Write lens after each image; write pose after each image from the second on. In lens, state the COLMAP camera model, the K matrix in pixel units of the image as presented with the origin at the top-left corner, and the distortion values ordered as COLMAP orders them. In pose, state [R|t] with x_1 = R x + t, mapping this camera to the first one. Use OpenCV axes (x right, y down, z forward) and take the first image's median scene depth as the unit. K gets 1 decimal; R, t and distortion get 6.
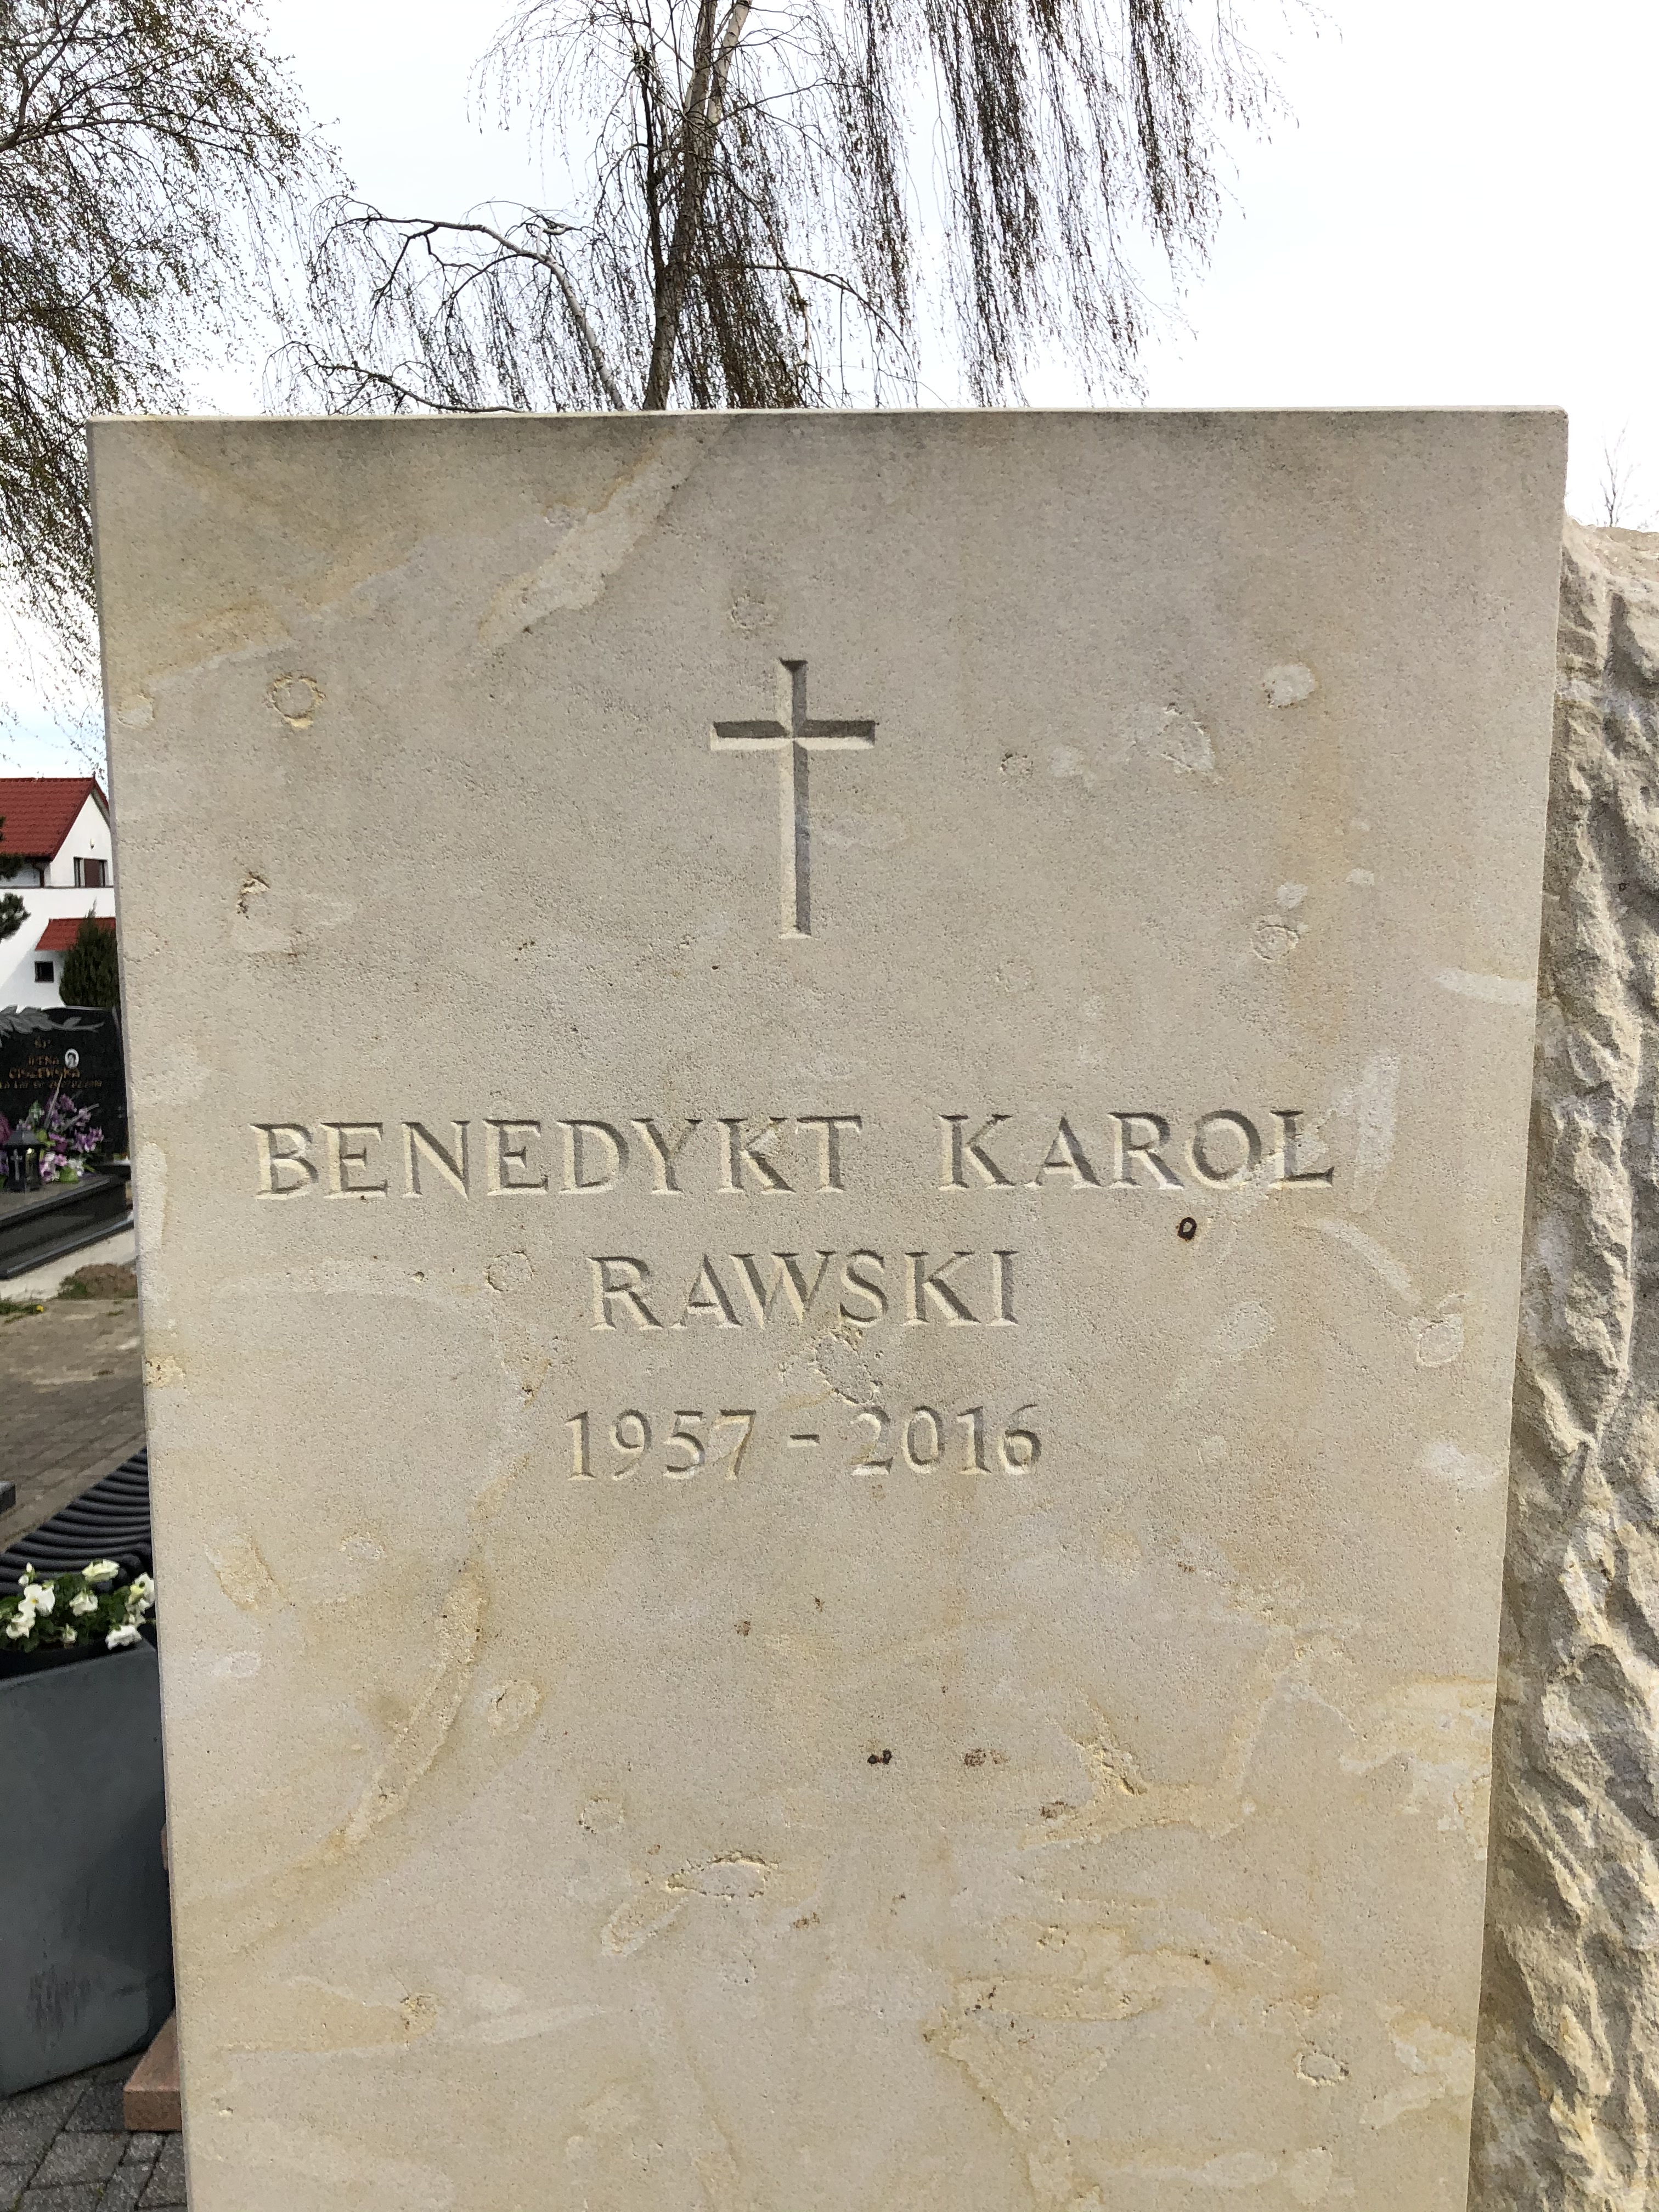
lens RADIAL K [[1818.0, 0, 829.5], [0, 1818.0, 1106.0], [0, 0, 1]] dist [0.105119, -0.140104]
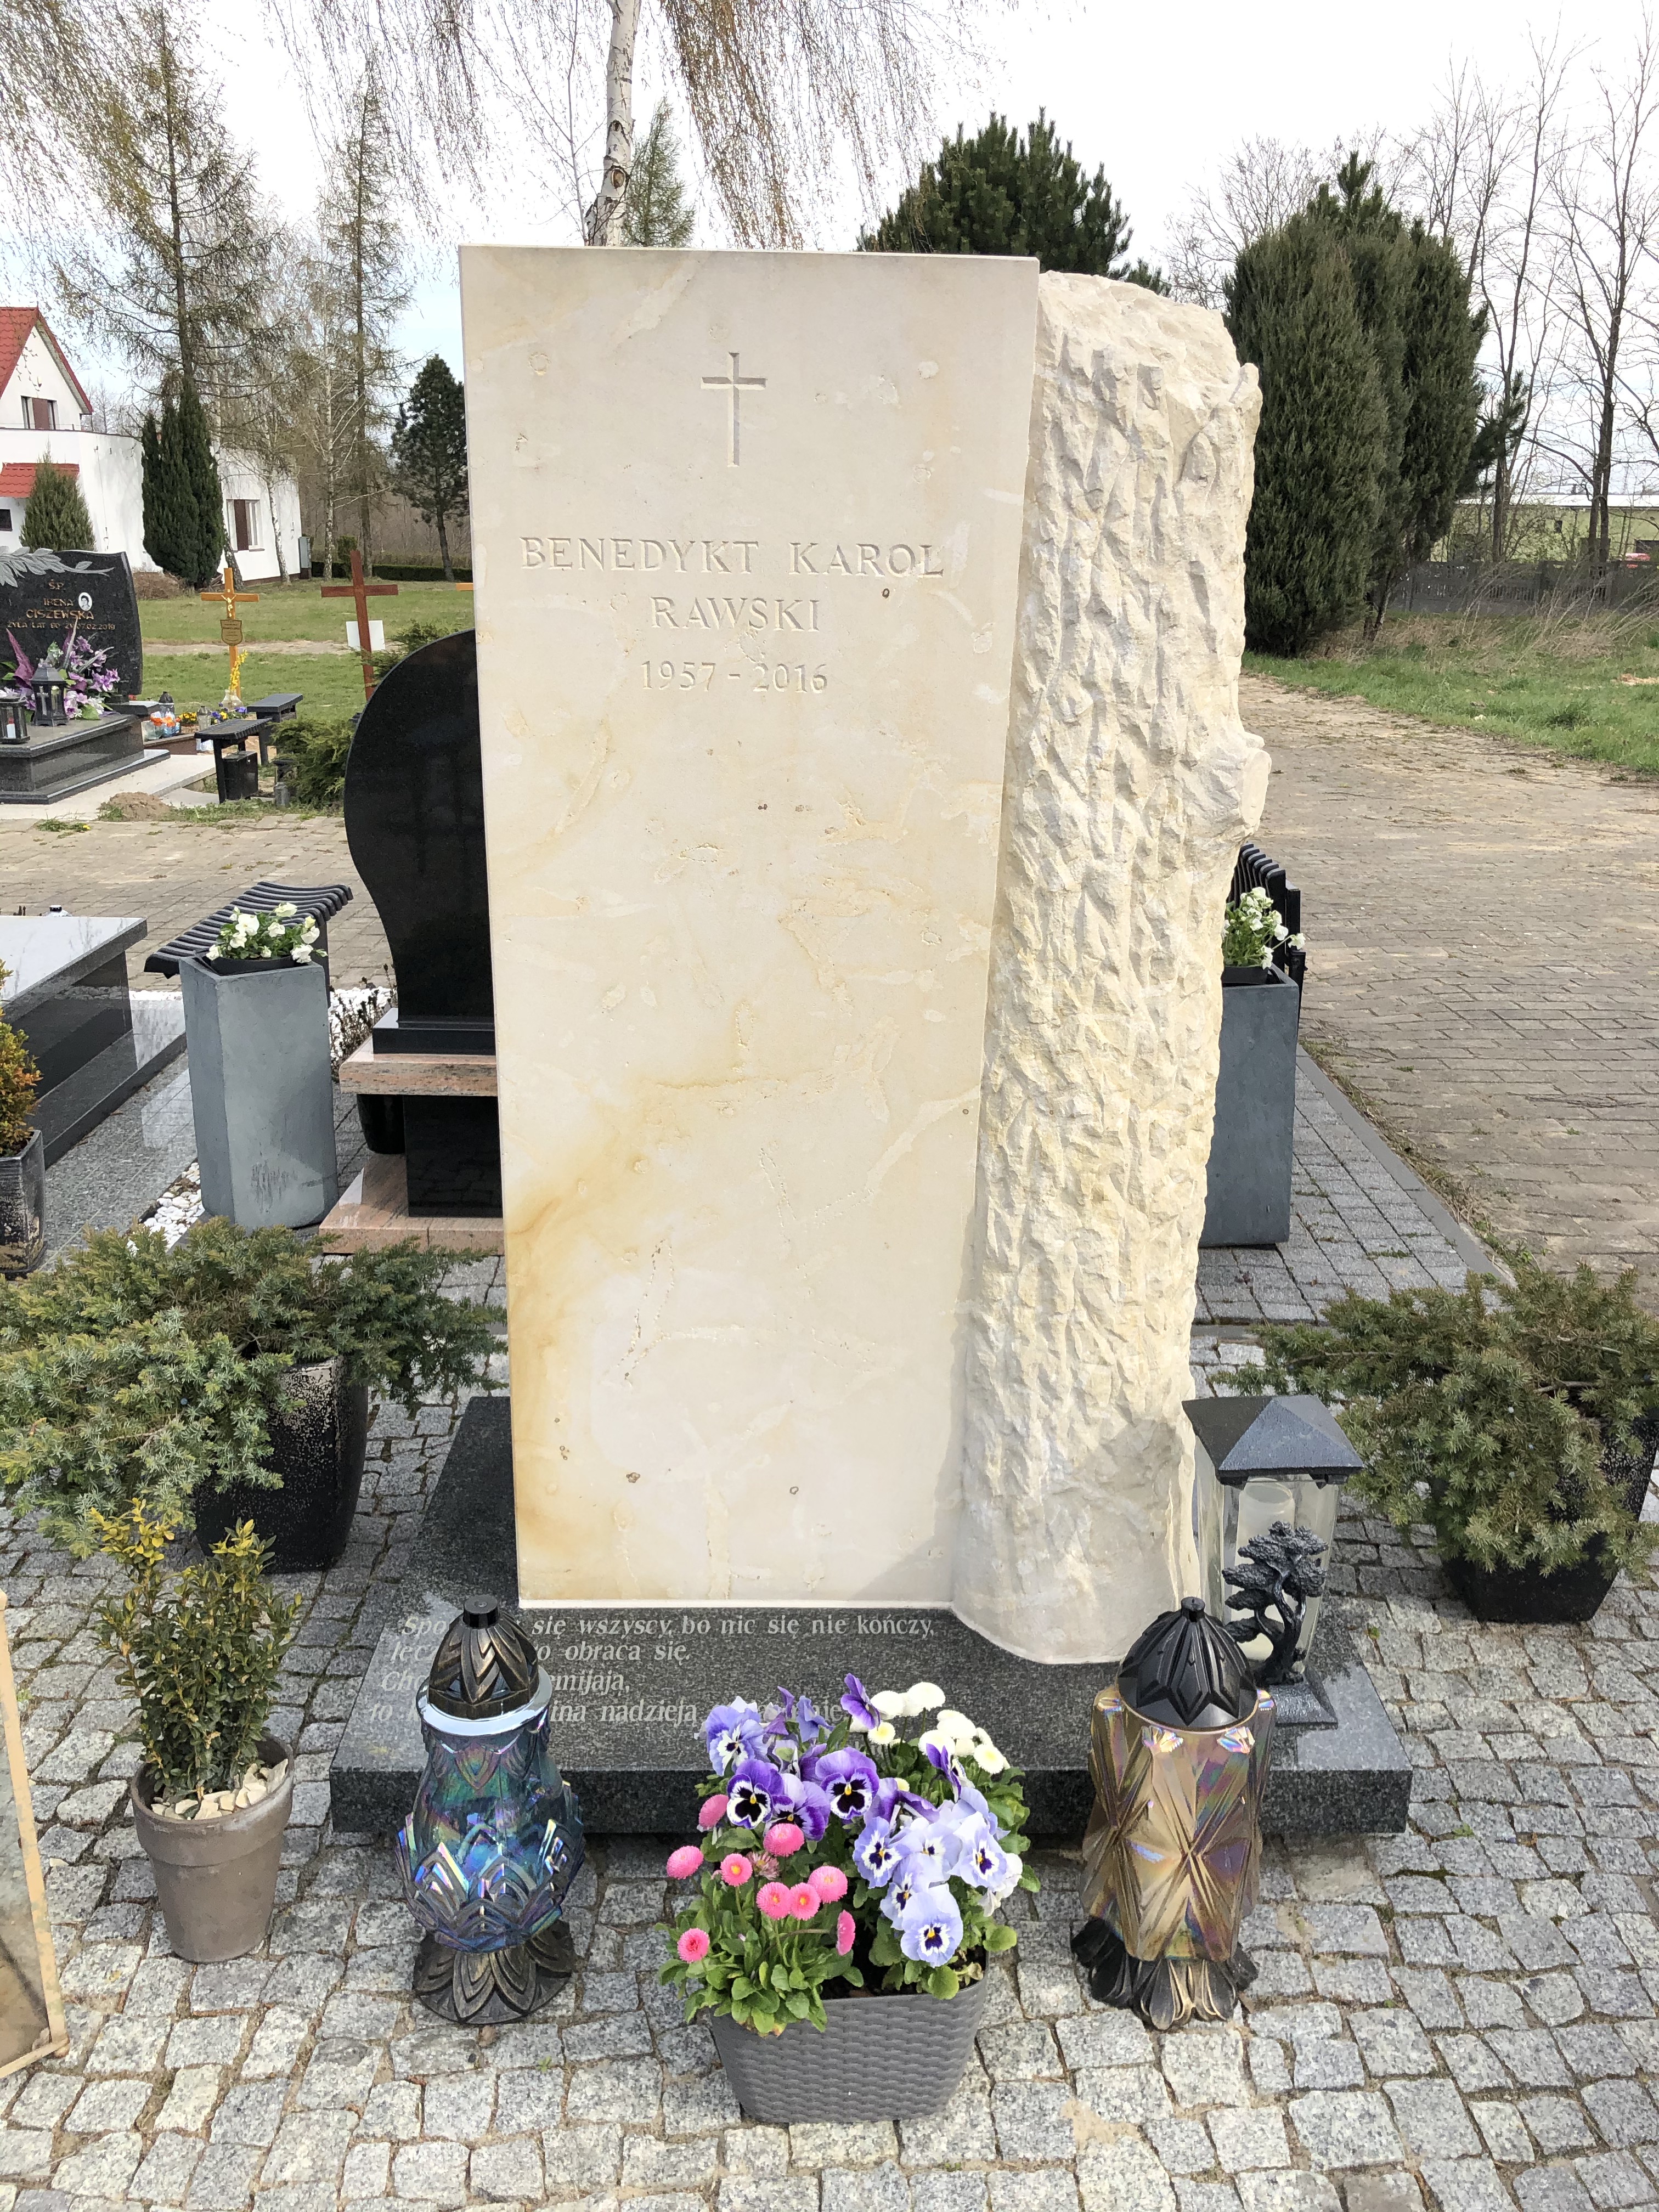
lens RADIAL K [[1792.4, 0, 823.6], [0, 1792.4, 1105.8], [0, 0, 1]] dist [0.028191, -0.038750]
pose [[0.999550, 0.024469, 0.017356, 0.079619], [-0.027771, 0.973533, 0.226851, 0.188873], [-0.011345, -0.227231, 0.973775, -1.532883]]
